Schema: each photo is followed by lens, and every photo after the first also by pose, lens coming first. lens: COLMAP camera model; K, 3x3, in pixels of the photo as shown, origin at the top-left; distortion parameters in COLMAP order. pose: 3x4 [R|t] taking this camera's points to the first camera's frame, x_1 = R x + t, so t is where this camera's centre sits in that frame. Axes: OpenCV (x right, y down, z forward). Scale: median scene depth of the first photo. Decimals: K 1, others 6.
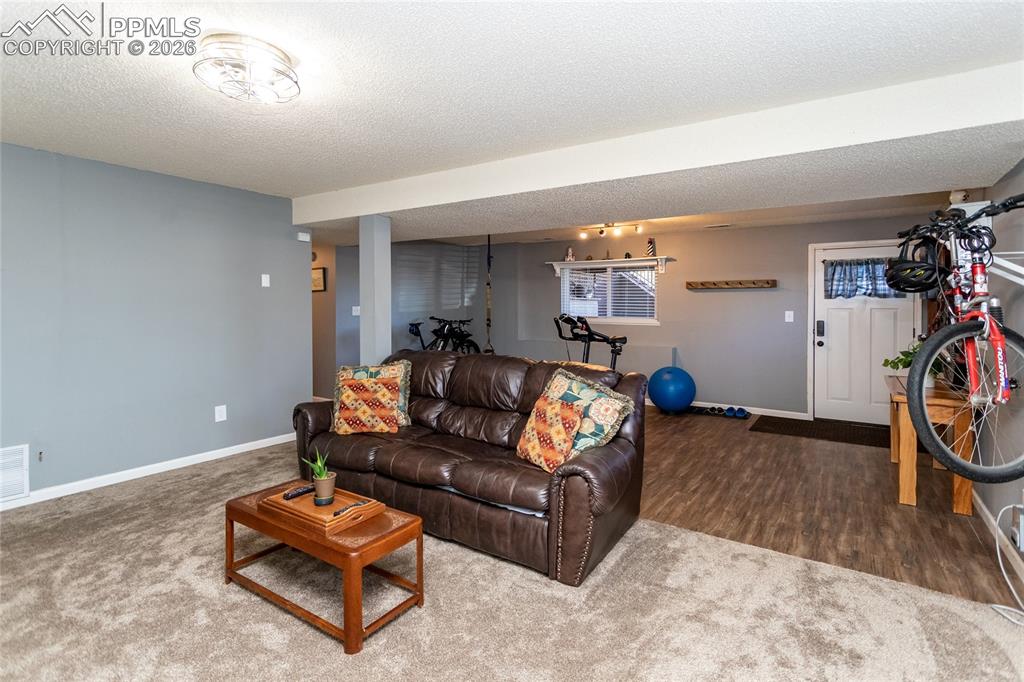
lens RADIAL K [[473.3, 0, 487.7], [0, 473.3, 310.2], [0, 0, 1]] dist [0.003450, 0.000244]
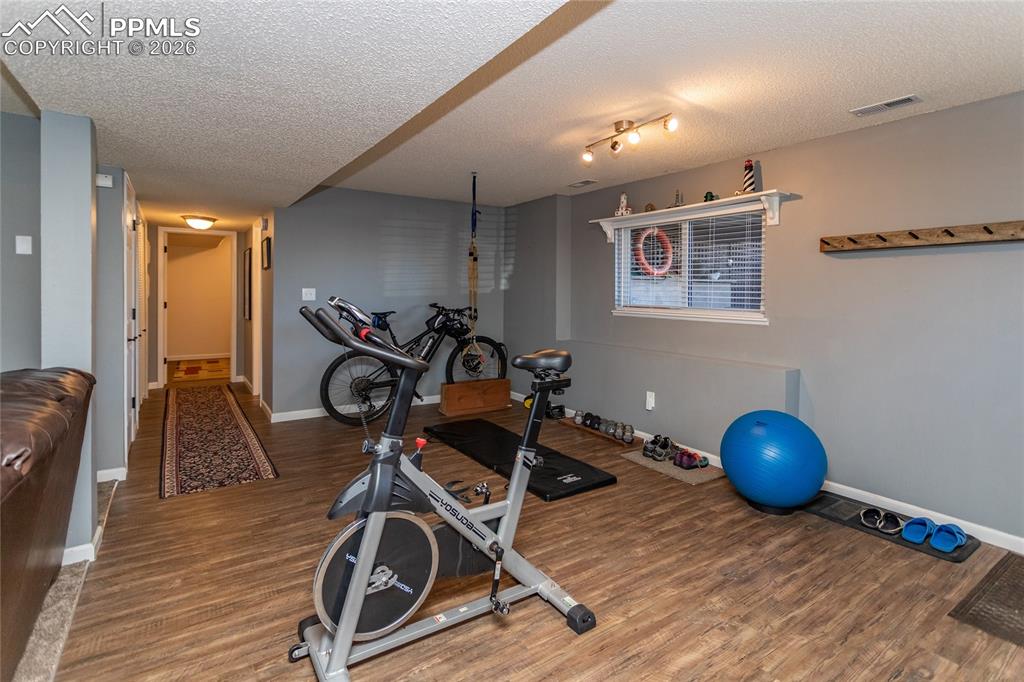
lens RADIAL K [[484.3, 0, 490.4], [0, 484.3, 296.3], [0, 0, 1]] dist [0.000081, 0.000655]
pose [[0.936932, 0.006518, -0.349452, 0.319094], [-0.007726, 0.999968, -0.002063, 0.005046], [0.349427, 0.004632, 0.936952, 0.476251]]
